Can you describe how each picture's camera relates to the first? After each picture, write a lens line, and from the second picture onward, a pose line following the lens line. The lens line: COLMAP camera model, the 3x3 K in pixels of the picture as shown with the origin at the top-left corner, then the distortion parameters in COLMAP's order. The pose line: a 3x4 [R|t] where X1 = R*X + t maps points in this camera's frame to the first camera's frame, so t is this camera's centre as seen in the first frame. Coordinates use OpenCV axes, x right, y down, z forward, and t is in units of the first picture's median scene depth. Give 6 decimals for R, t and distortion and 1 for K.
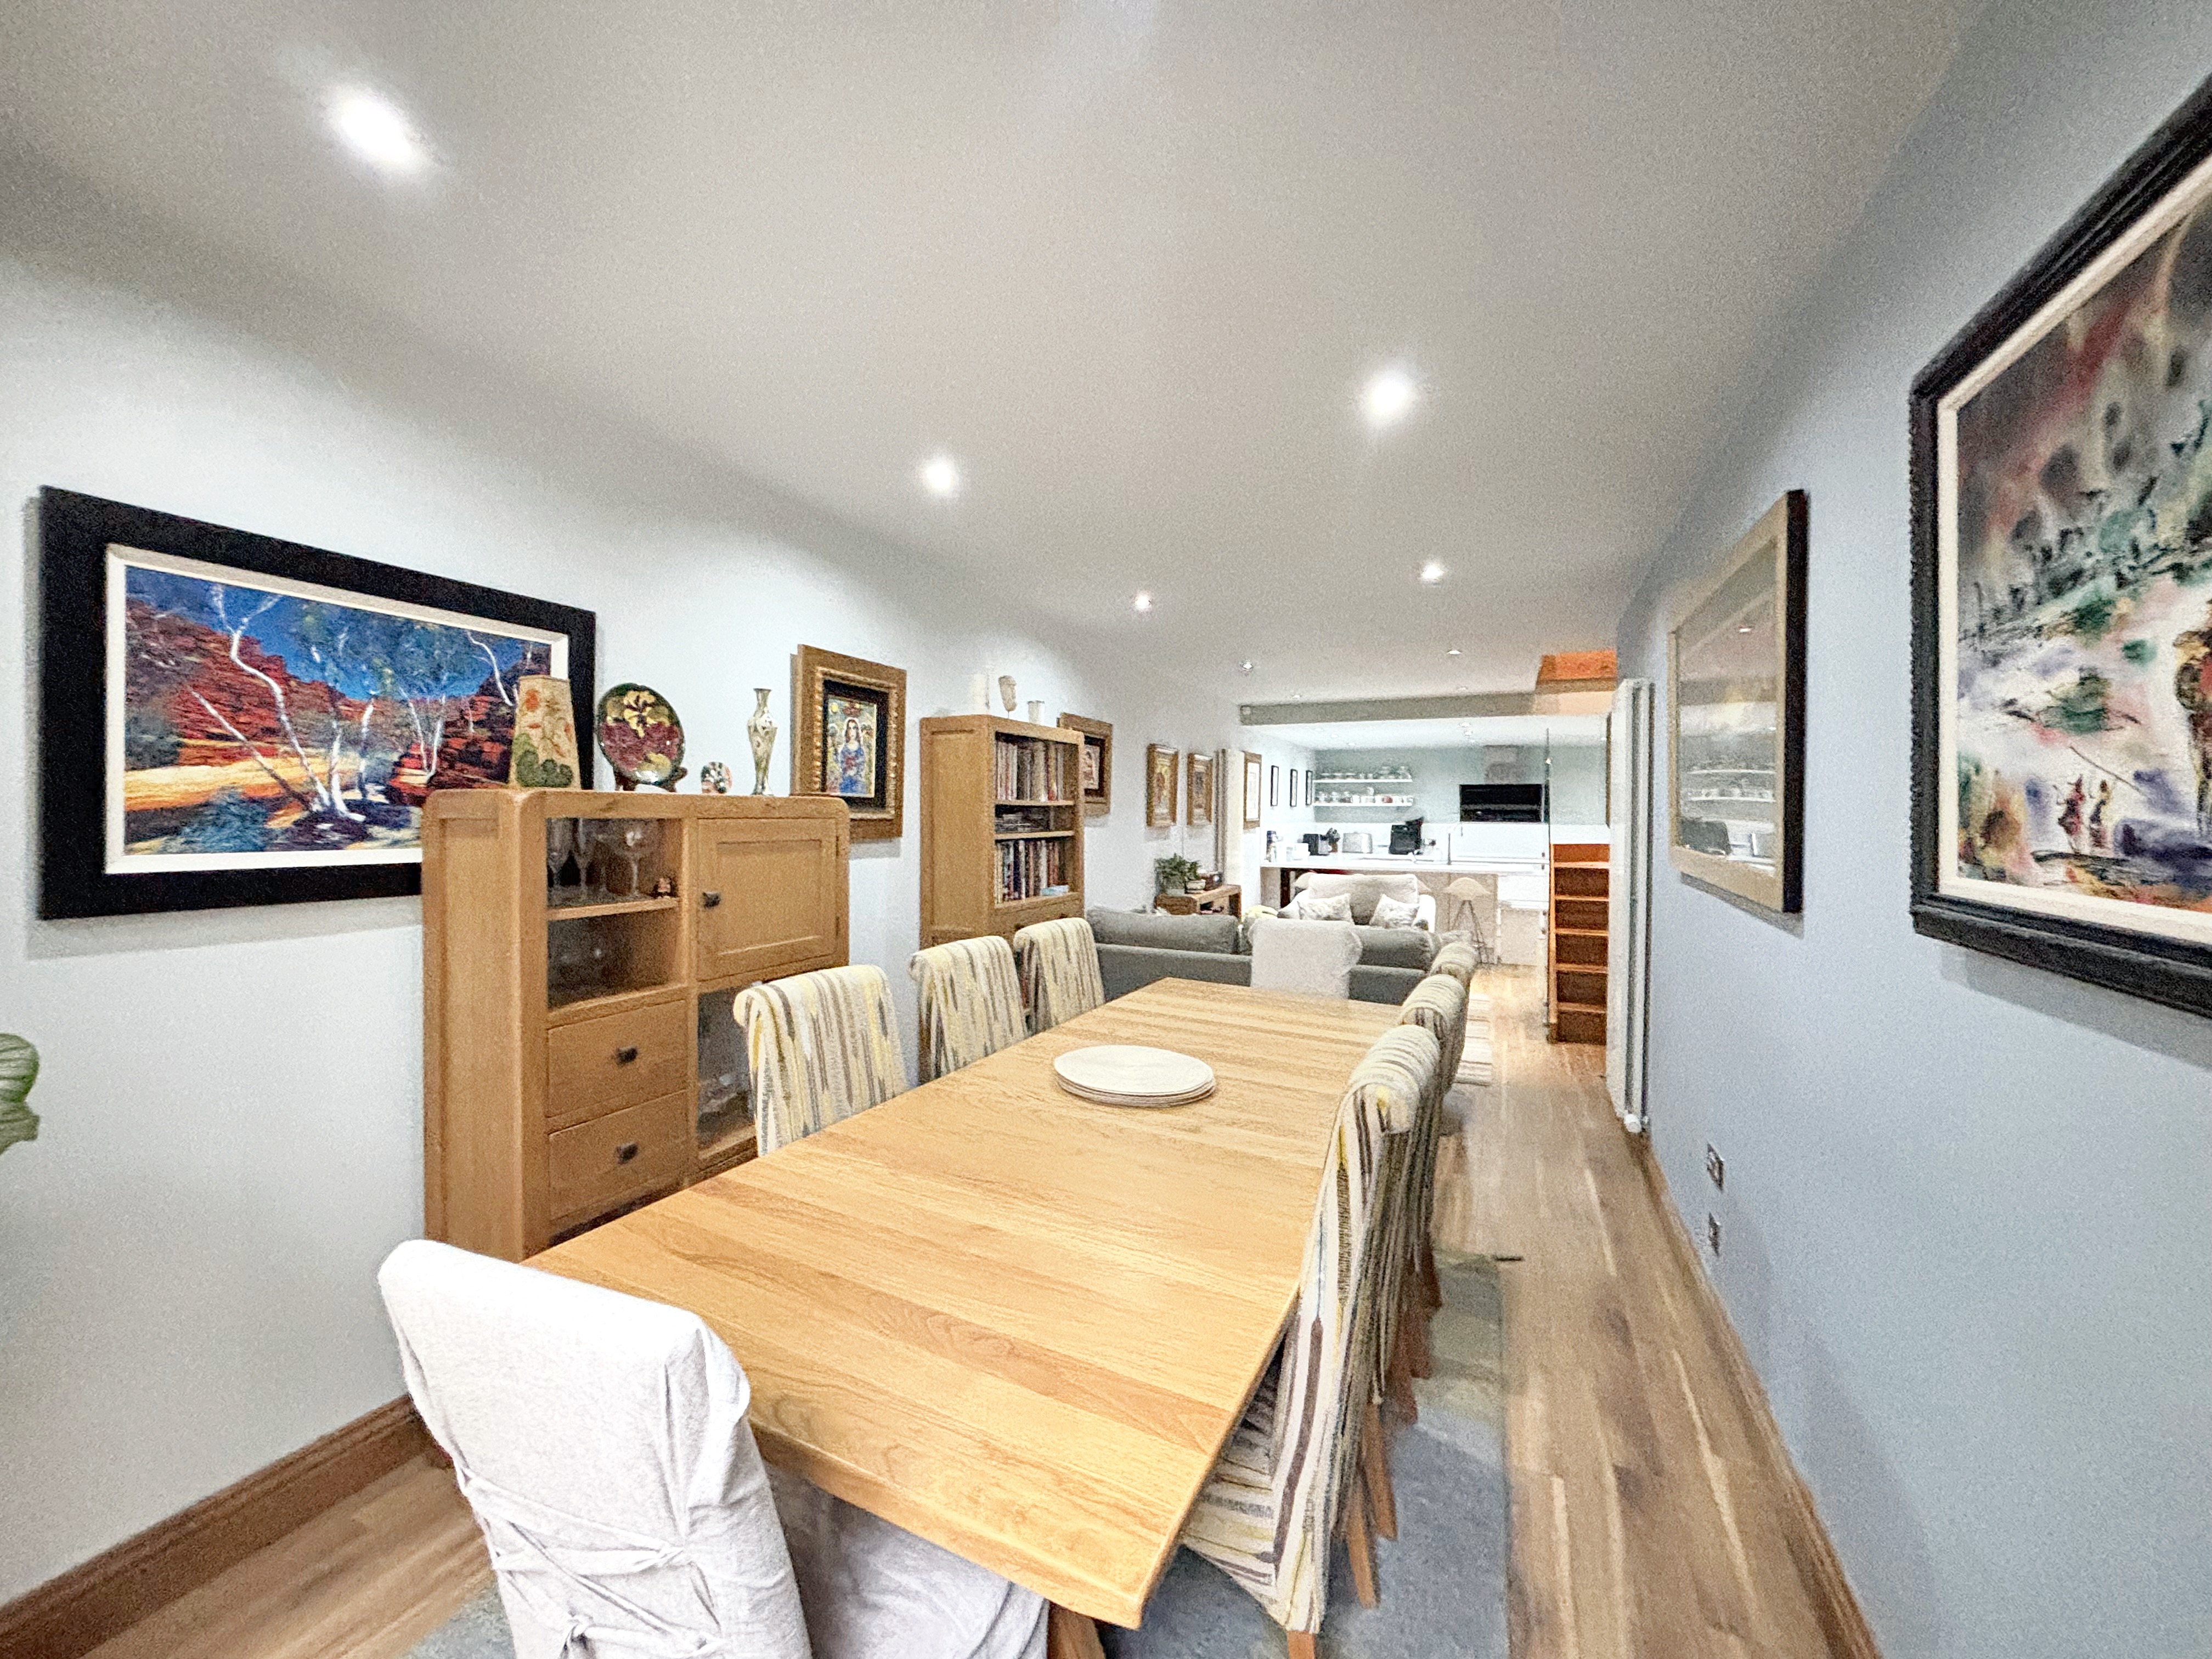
lens RADIAL K [[893.9, 0, 1091.3], [0, 893.9, 831.7], [0, 0, 1]] dist [0.001825, -0.001169]
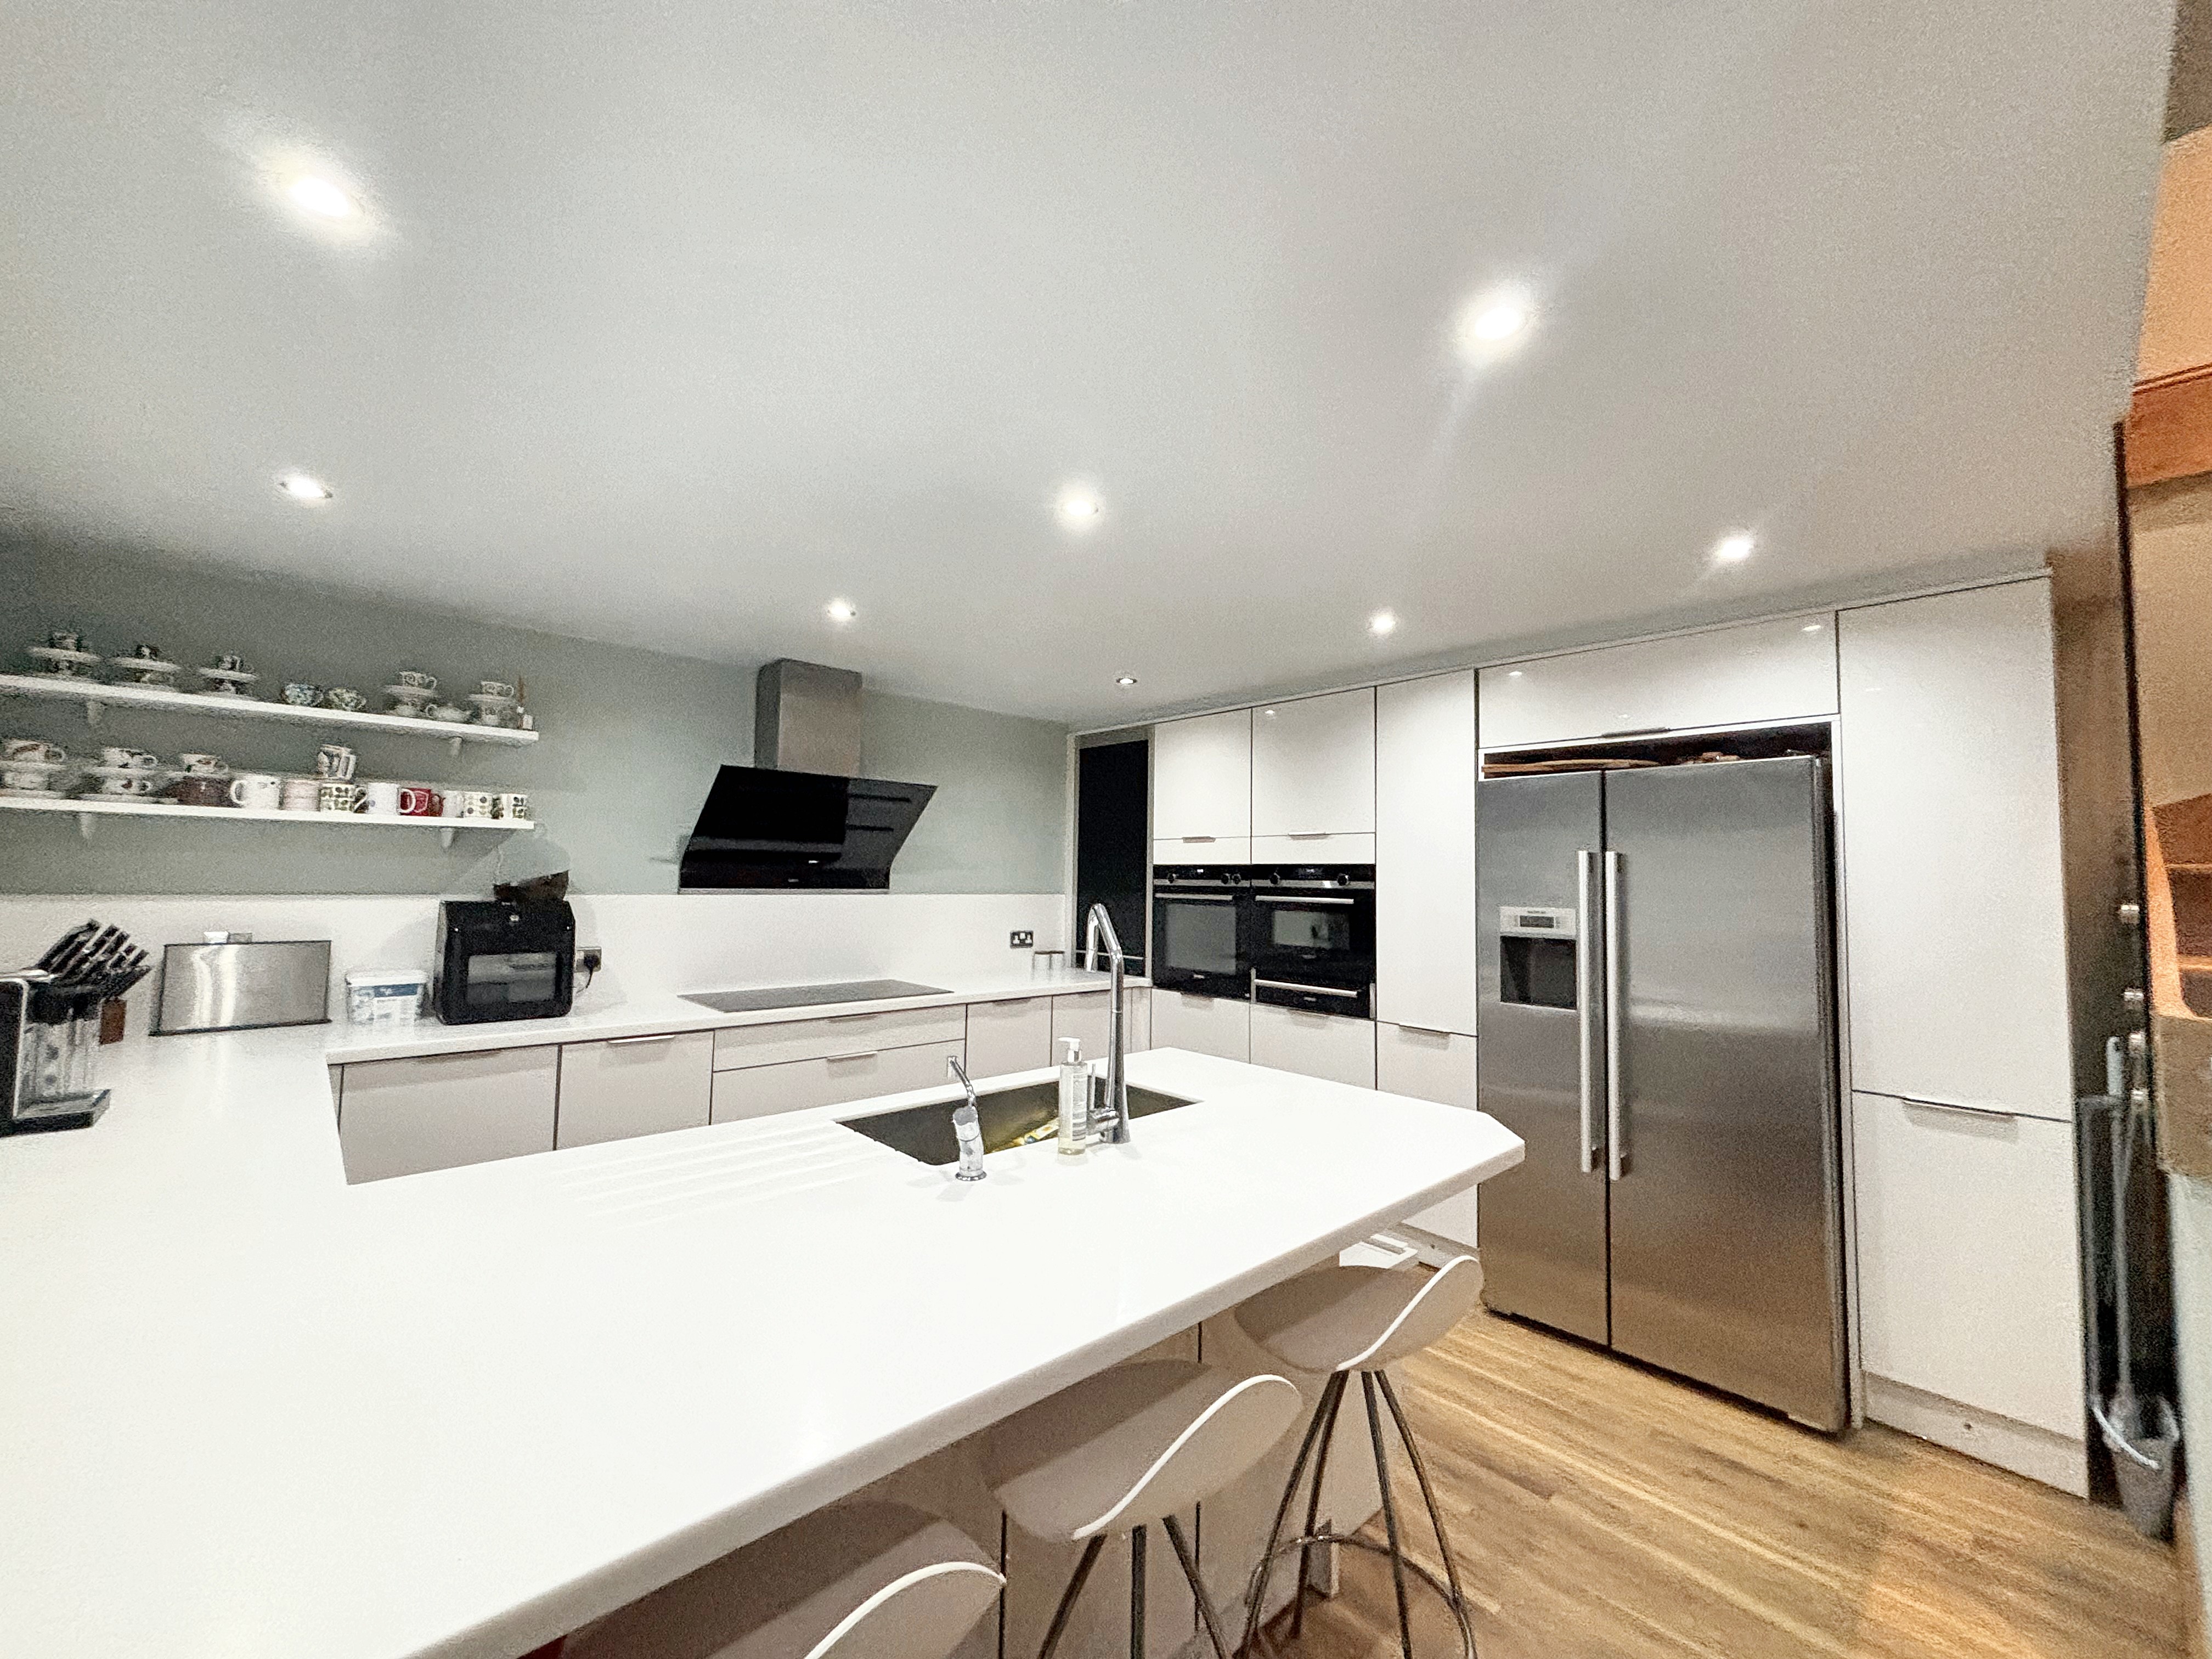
lens RADIAL K [[893.9, 0, 1103.7], [0, 893.9, 832.9], [0, 0, 1]] dist [0.001825, -0.001169]
pose [[0.392659, 0.051940, 0.918216, 0.216815], [0.003654, 0.998308, -0.058033, -0.014730], [-0.919677, 0.026143, 0.391805, 0.893542]]
